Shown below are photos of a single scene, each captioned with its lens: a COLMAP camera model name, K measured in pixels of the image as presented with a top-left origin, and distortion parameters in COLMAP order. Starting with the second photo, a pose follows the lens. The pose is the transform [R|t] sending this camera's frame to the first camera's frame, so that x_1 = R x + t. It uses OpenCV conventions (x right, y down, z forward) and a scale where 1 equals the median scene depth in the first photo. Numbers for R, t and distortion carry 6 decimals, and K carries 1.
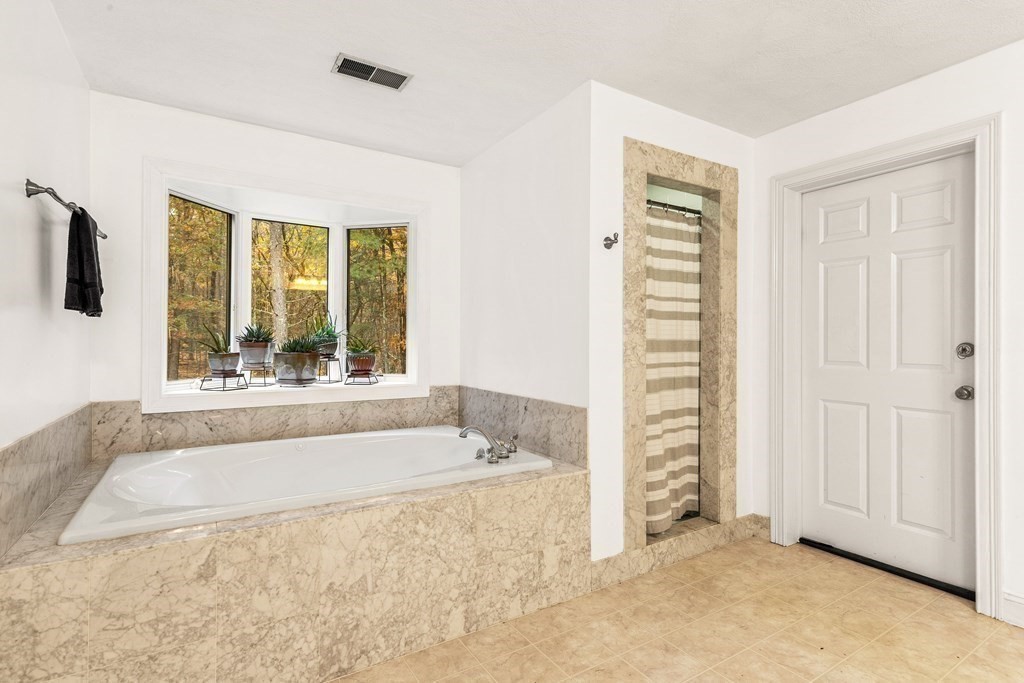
lens RADIAL K [[488.2, 0, 512.0], [0, 488.2, 341.5], [0, 0, 1]] dist [-0.000141, -0.000135]
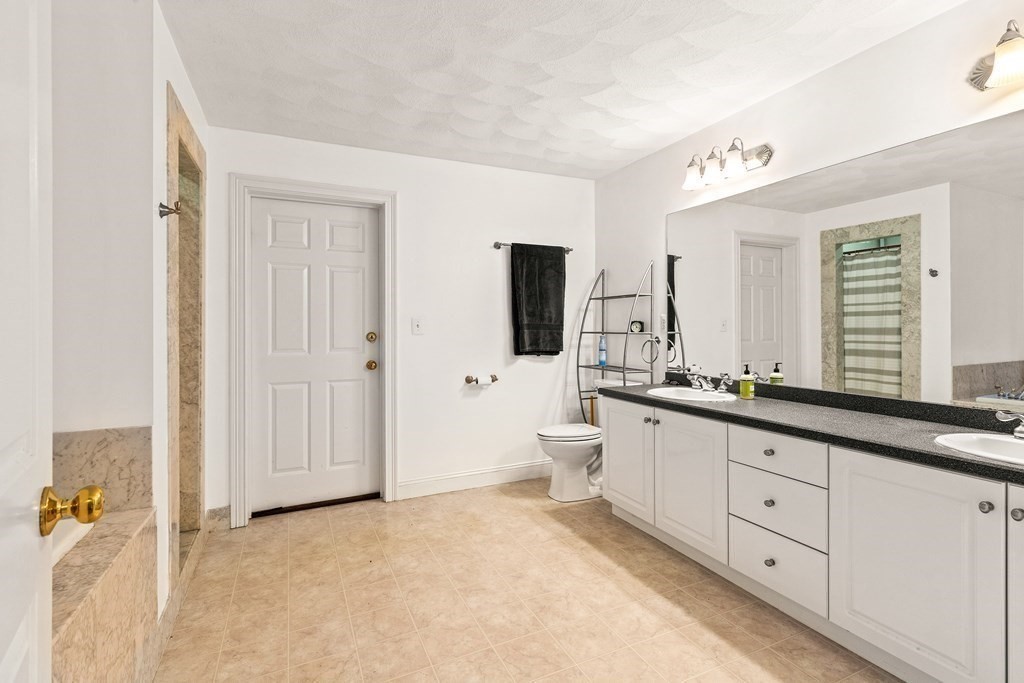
lens RADIAL K [[489.2, 0, 522.1], [0, 489.2, 330.1], [0, 0, 1]] dist [0.002053, -0.000016]
pose [[0.115812, -0.006885, 0.993247, -0.505129], [0.004979, 0.999967, 0.006351, -0.011465], [-0.993259, 0.004210, 0.115843, 0.330359]]
